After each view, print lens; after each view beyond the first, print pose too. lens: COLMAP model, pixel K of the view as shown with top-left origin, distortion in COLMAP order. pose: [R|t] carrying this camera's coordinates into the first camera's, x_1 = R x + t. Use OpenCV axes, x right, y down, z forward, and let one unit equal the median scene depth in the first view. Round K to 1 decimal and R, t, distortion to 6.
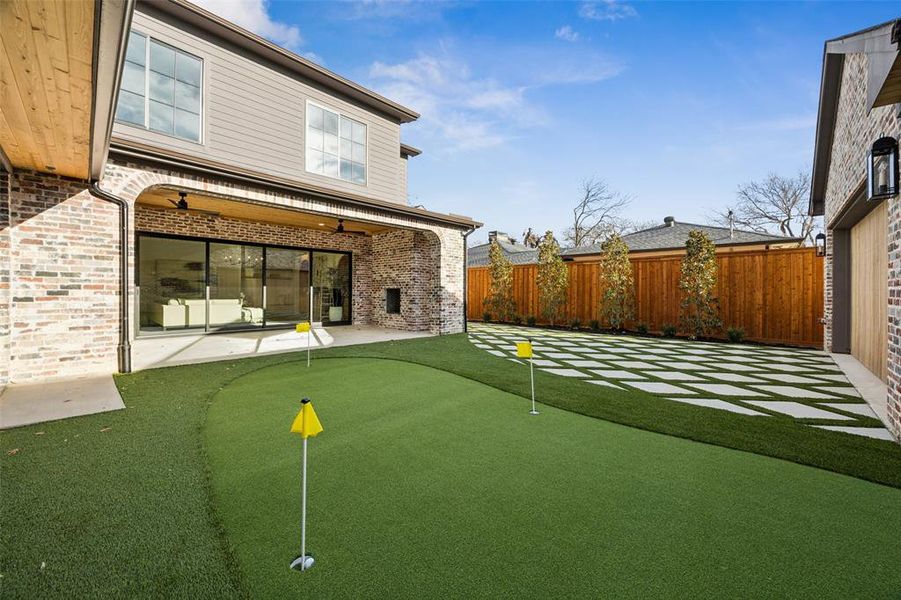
lens RADIAL K [[345.6, 0, 448.4], [0, 345.6, 305.5], [0, 0, 1]] dist [-0.001431, -0.000081]
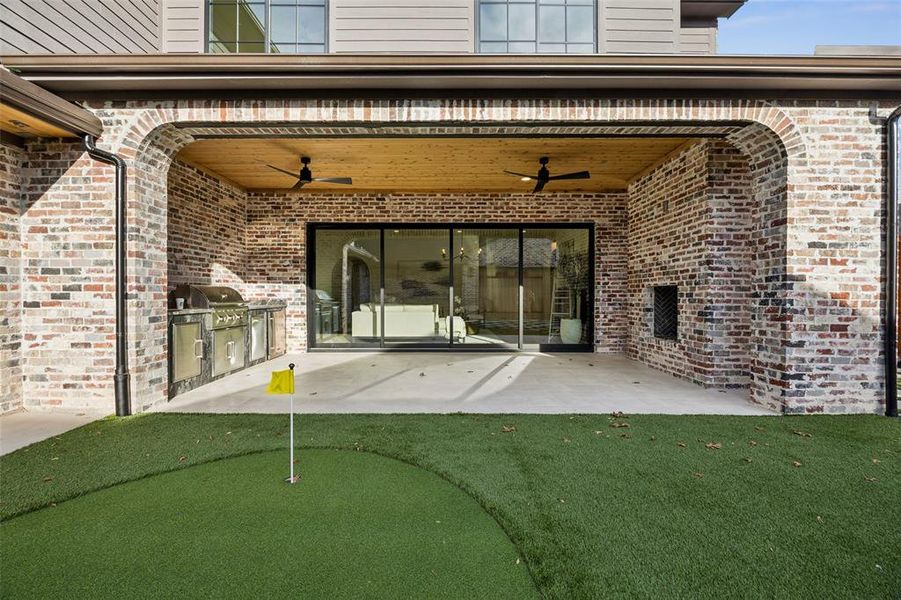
lens RADIAL K [[393.8, 0, 450.0], [0, 393.8, 300.1], [0, 0, 1]] dist [-0.013836, -0.000196]
pose [[0.694101, 0.003295, -0.719870, 0.026854], [-0.023599, 0.999556, -0.018179, -0.016451], [0.719491, 0.029606, 0.693871, 0.517964]]
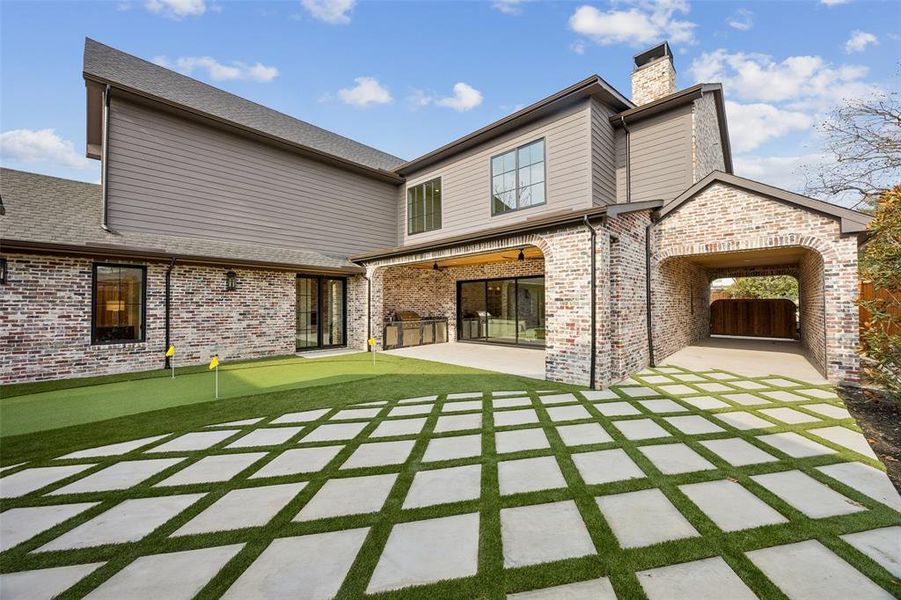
lens RADIAL K [[345.6, 0, 448.4], [0, 345.6, 305.5], [0, 0, 1]] dist [-0.001431, -0.000081]
pose [[-0.005475, -0.007827, -0.999954, 0.778232], [-0.034167, 0.999387, -0.007635, -0.066045], [0.999401, 0.034124, -0.005739, 0.855602]]
